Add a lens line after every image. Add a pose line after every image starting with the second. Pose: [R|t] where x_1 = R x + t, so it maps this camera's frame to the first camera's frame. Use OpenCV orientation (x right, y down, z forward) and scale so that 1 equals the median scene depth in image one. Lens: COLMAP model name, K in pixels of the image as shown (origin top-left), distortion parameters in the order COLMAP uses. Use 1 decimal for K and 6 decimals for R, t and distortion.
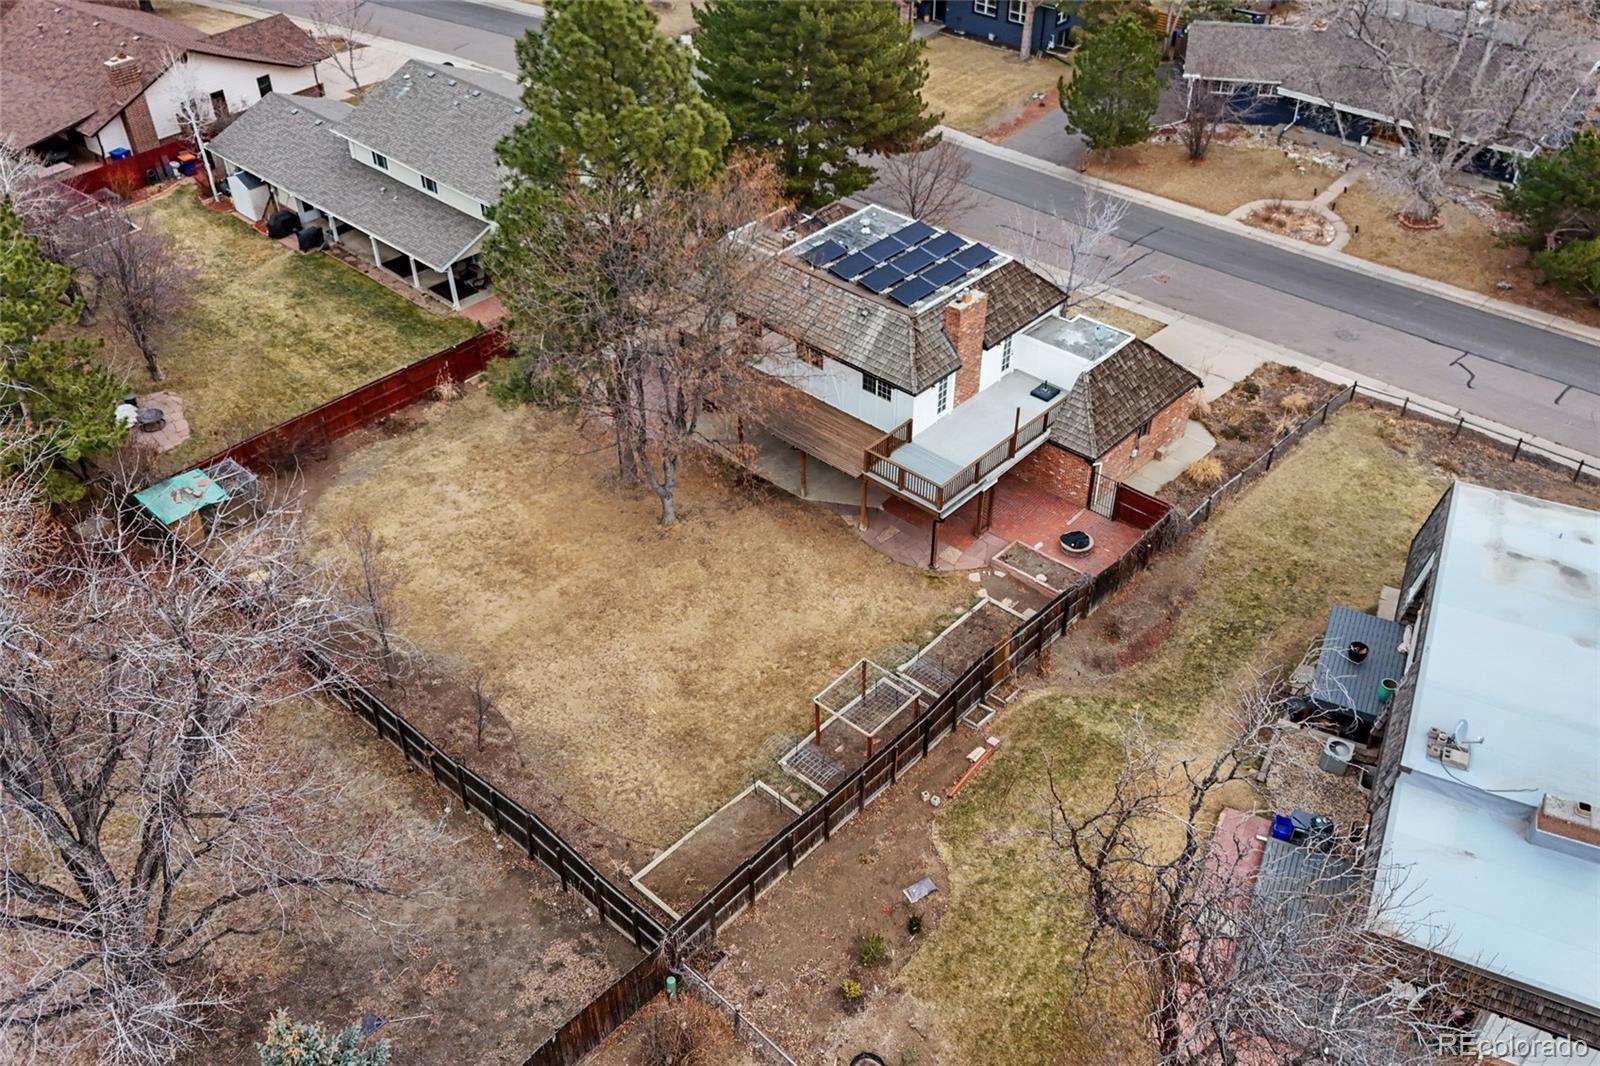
lens RADIAL K [[1398.5, 0, 800.0], [0, 1398.5, 533.0], [0, 0, 1]] dist [0.071073, -0.006790]
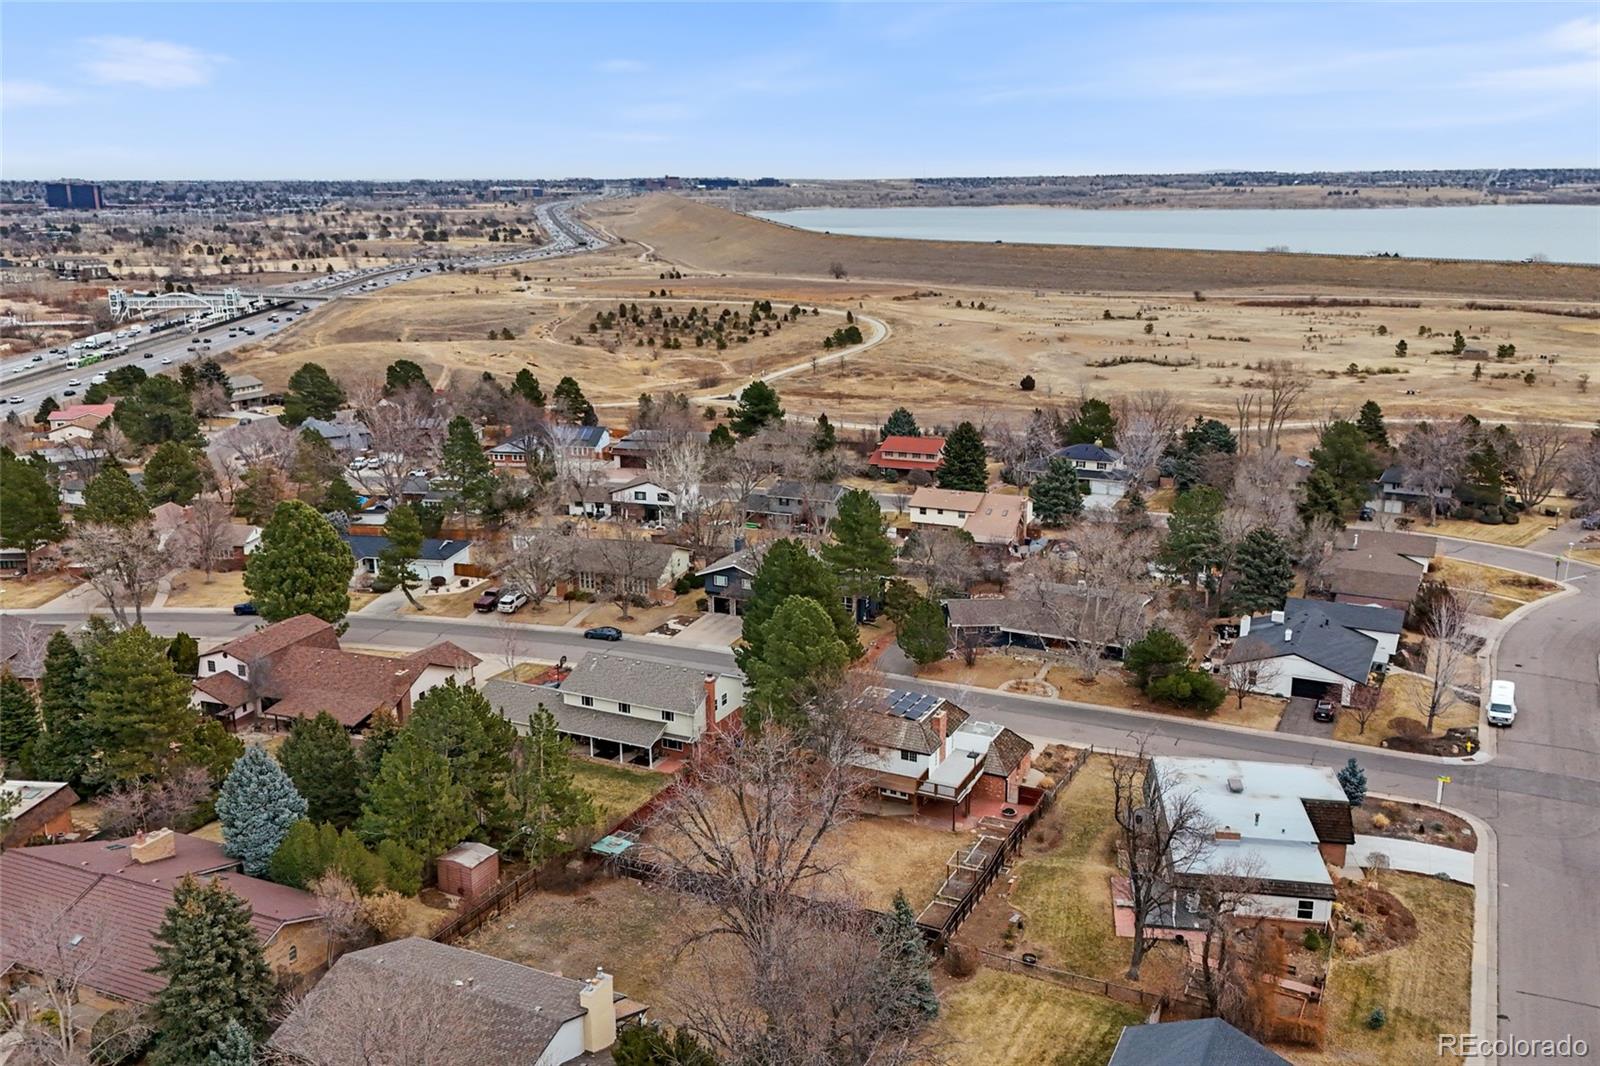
lens RADIAL K [[1398.5, 0, 800.0], [0, 1398.5, 533.0], [0, 0, 1]] dist [0.071073, -0.006790]
pose [[0.958213, -0.069952, 0.277372, -0.676182], [0.175627, 0.909237, -0.377416, 0.368121], [-0.225796, 0.410359, 0.883528, -1.032506]]
